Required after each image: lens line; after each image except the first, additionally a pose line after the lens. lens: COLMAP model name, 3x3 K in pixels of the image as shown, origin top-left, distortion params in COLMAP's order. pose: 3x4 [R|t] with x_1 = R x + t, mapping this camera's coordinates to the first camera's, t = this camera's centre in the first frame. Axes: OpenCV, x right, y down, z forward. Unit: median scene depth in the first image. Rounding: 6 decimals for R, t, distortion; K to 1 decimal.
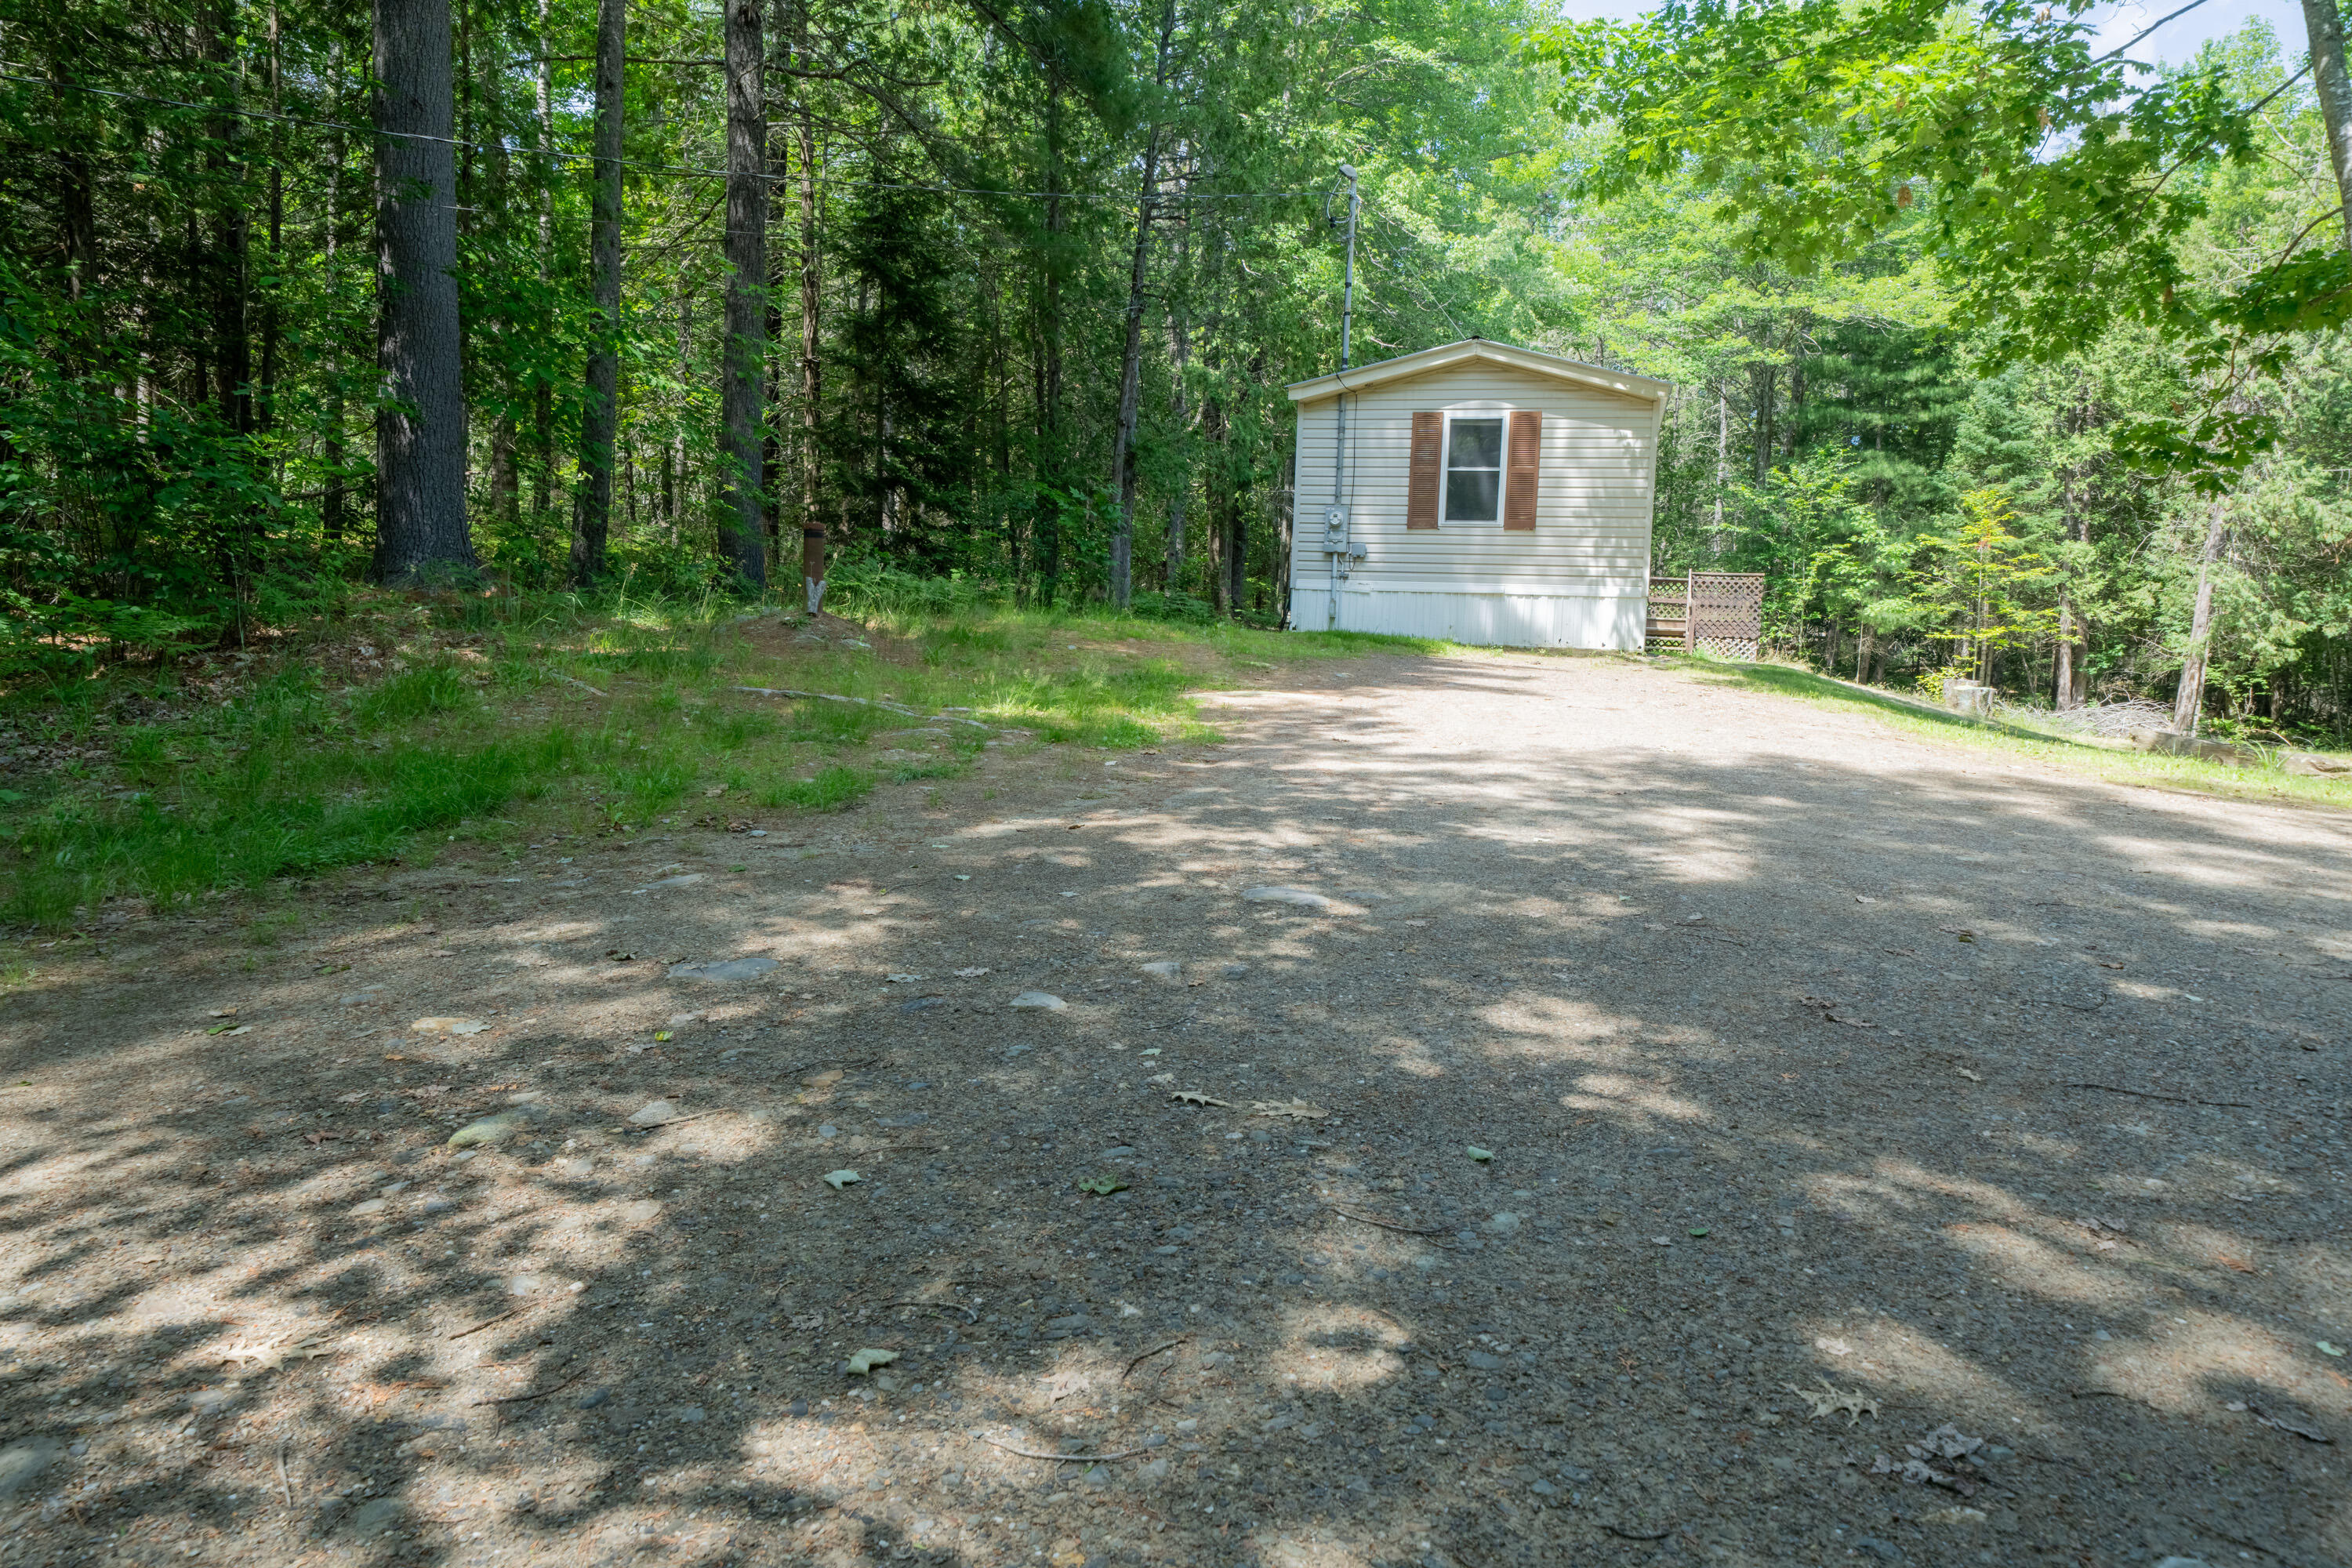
lens RADIAL K [[1596.0, 0, 1176.0], [0, 1596.0, 784.0], [0, 0, 1]] dist [-0.002616, -0.000481]
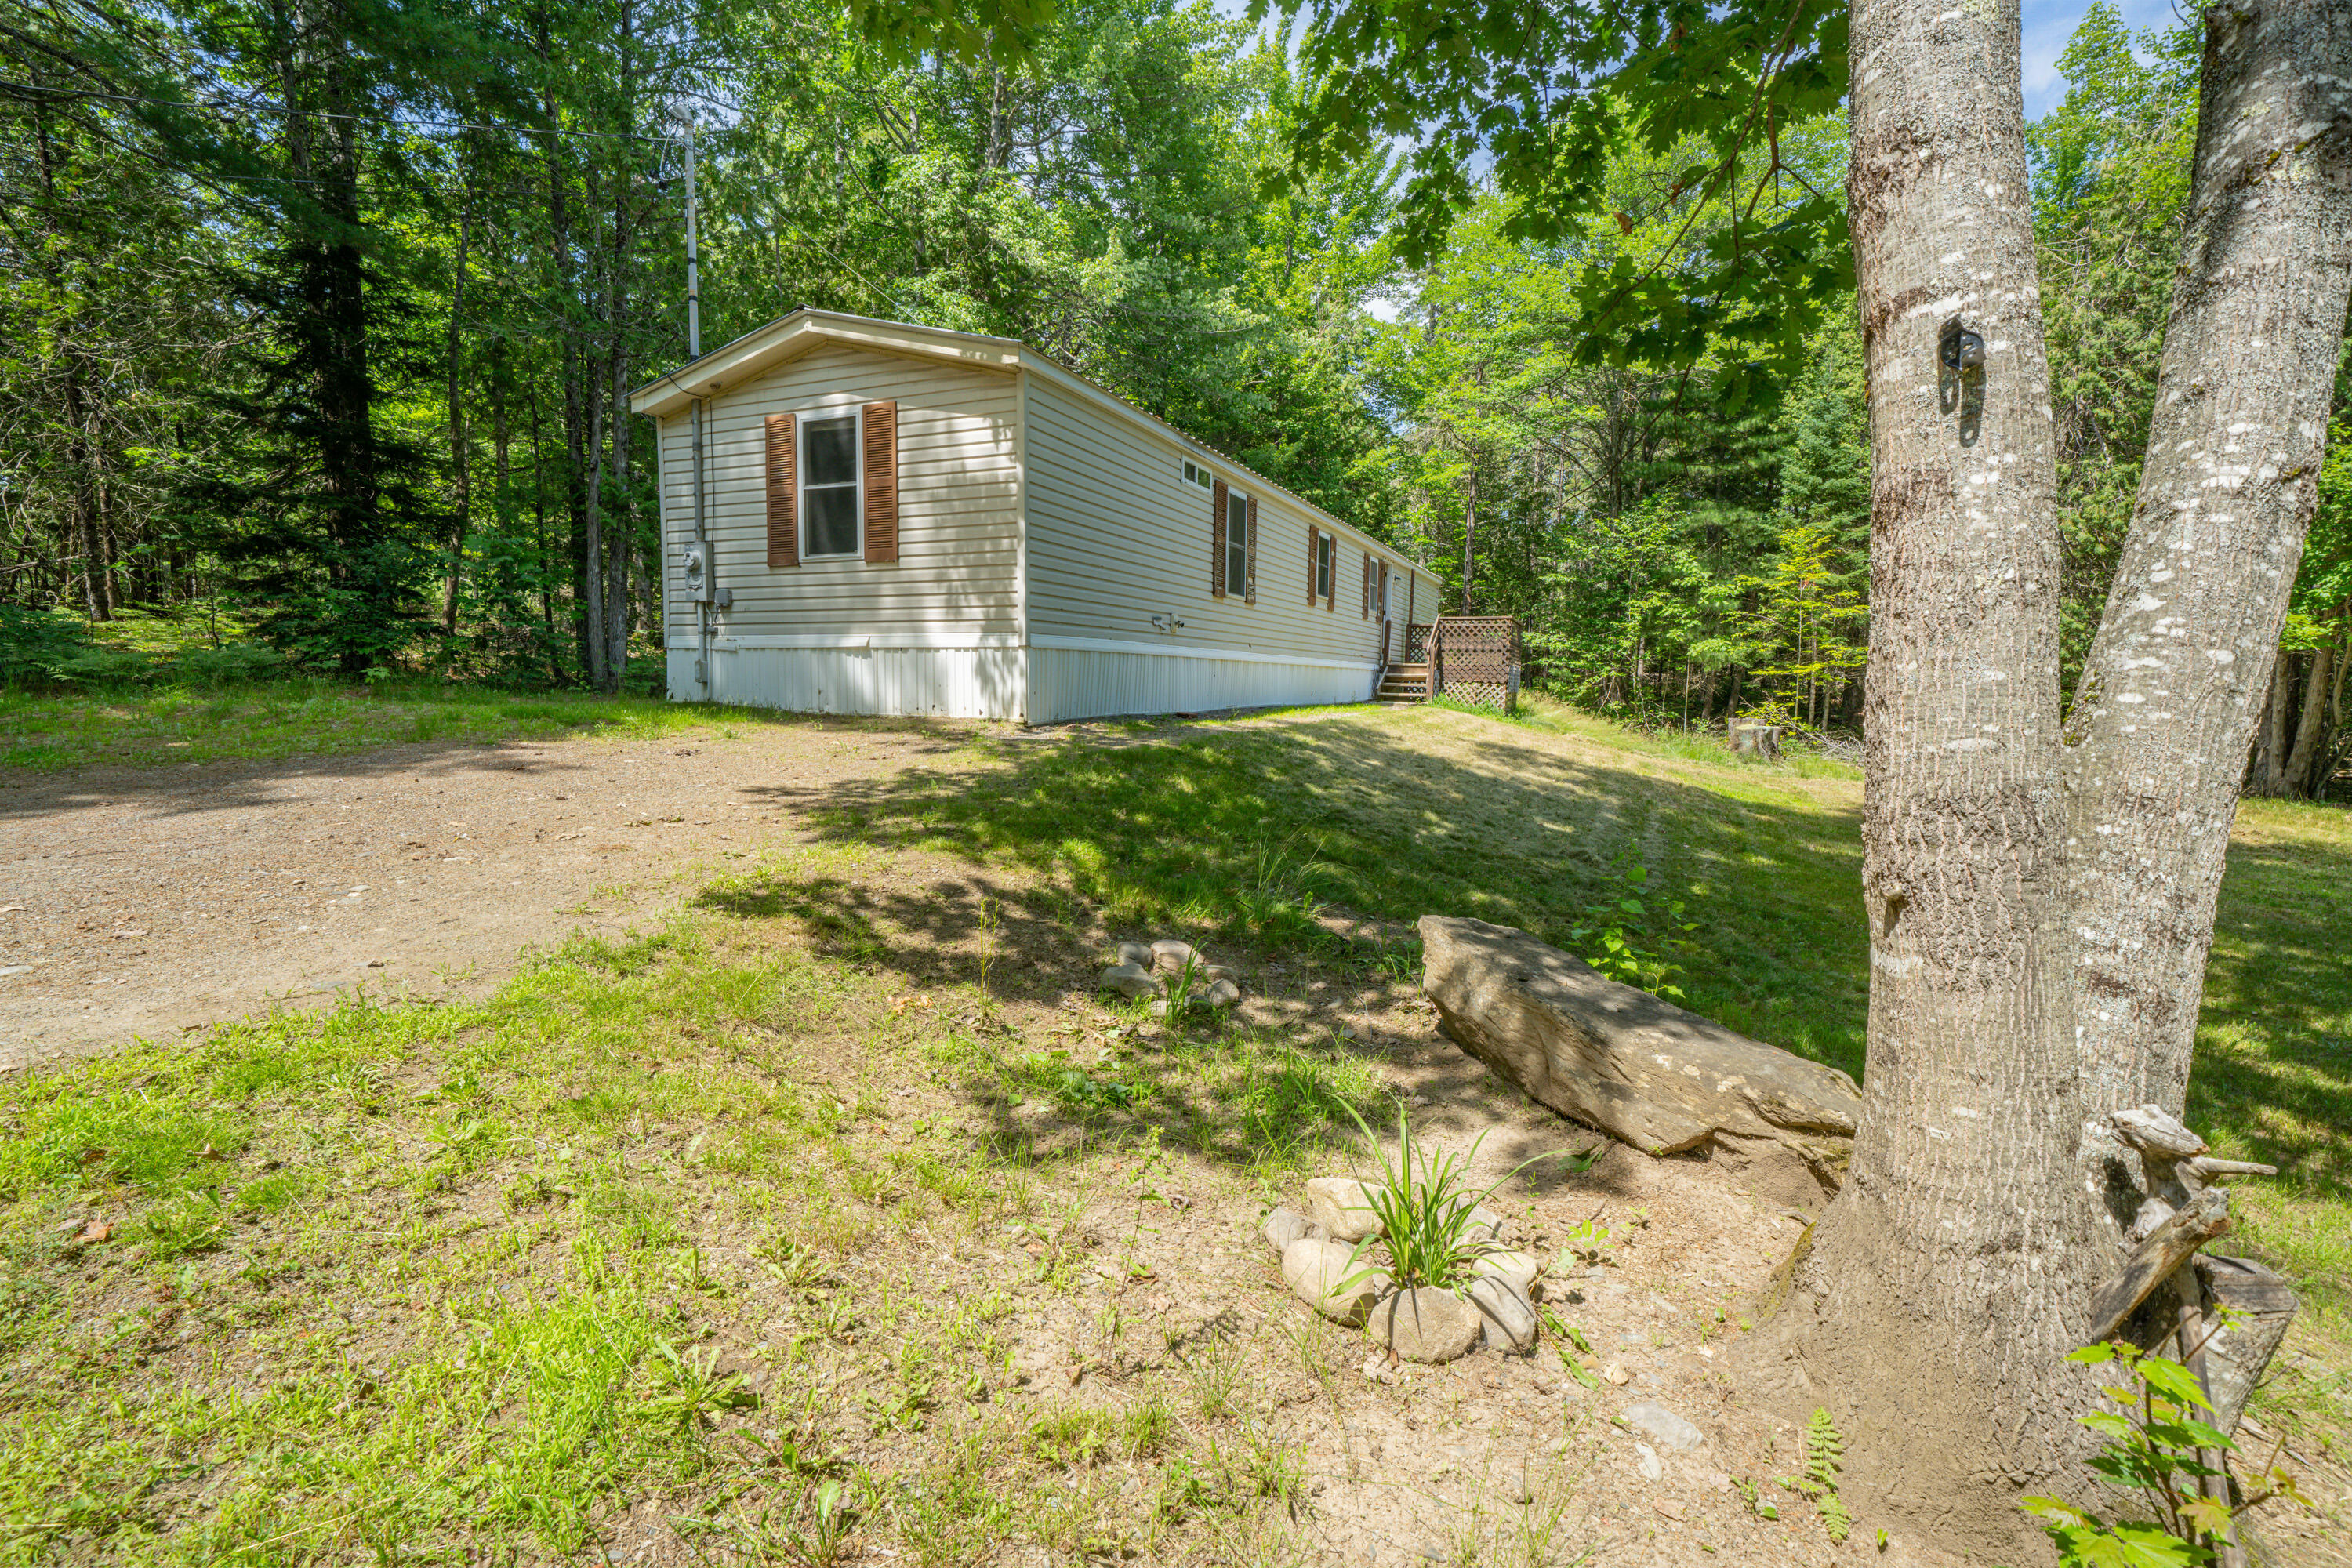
lens RADIAL K [[1053.9, 0, 1176.0], [0, 1053.9, 784.0], [0, 0, 1]] dist [0.003091, 0.000064]
pose [[0.986714, -0.008687, -0.162235, 0.214546], [0.009666, 0.999940, 0.005245, -0.027417], [0.162179, -0.006743, 0.986738, 0.261730]]
